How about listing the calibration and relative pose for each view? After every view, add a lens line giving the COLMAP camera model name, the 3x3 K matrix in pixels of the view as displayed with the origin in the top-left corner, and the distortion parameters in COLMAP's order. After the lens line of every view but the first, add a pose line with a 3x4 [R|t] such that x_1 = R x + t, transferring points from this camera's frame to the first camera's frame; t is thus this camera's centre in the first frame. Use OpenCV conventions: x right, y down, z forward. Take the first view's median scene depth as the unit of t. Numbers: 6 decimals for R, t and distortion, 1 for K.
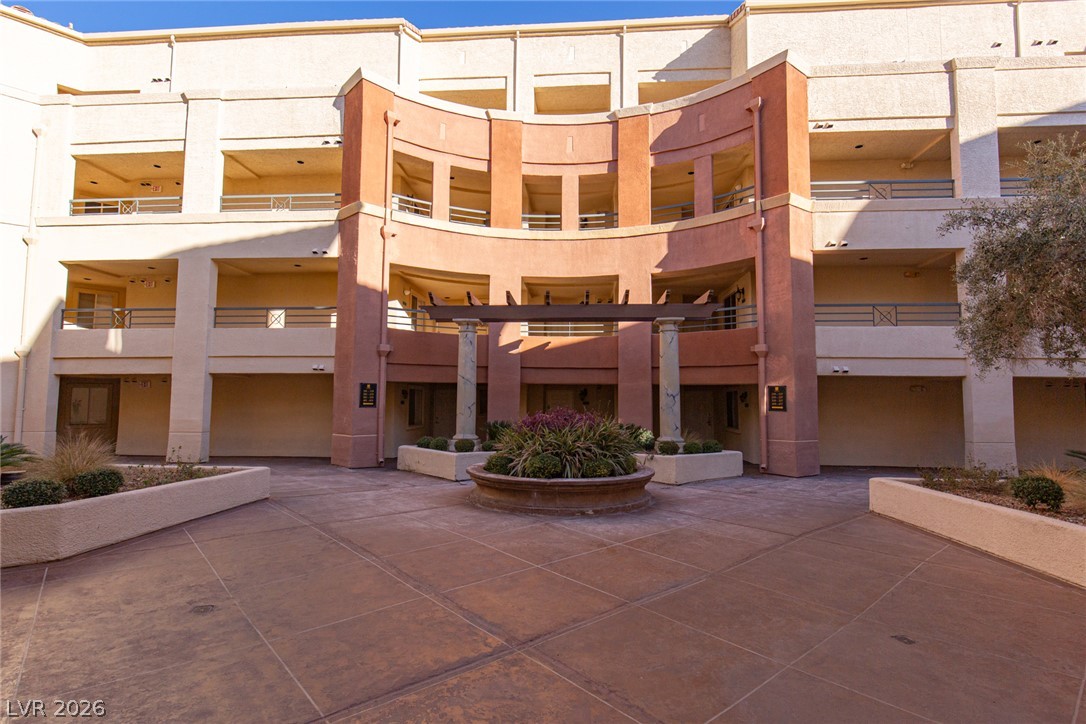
lens RADIAL K [[508.4, 0, 544.2], [0, 508.4, 367.4], [0, 0, 1]] dist [0.003221, 0.000185]
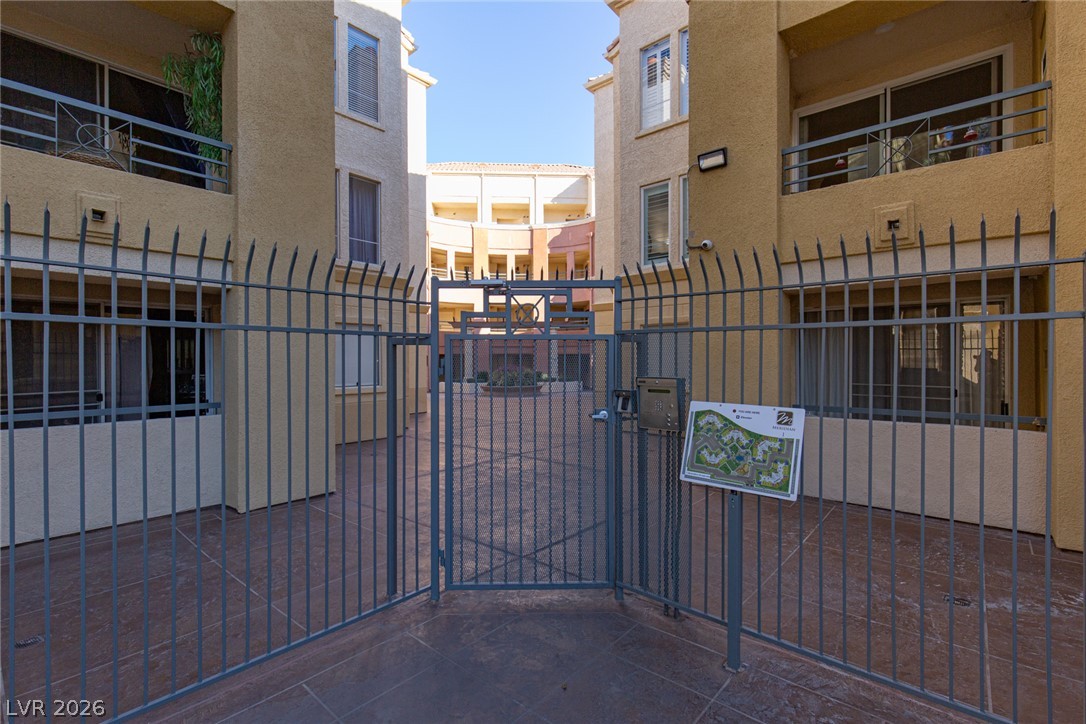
lens RADIAL K [[508.4, 0, 544.2], [0, 508.4, 367.4], [0, 0, 1]] dist [0.003221, 0.000185]
pose [[0.990112, -0.014776, 0.139498, -0.117373], [0.003639, 0.996808, 0.079752, -0.082597], [-0.140231, -0.078456, 0.987005, -1.175828]]
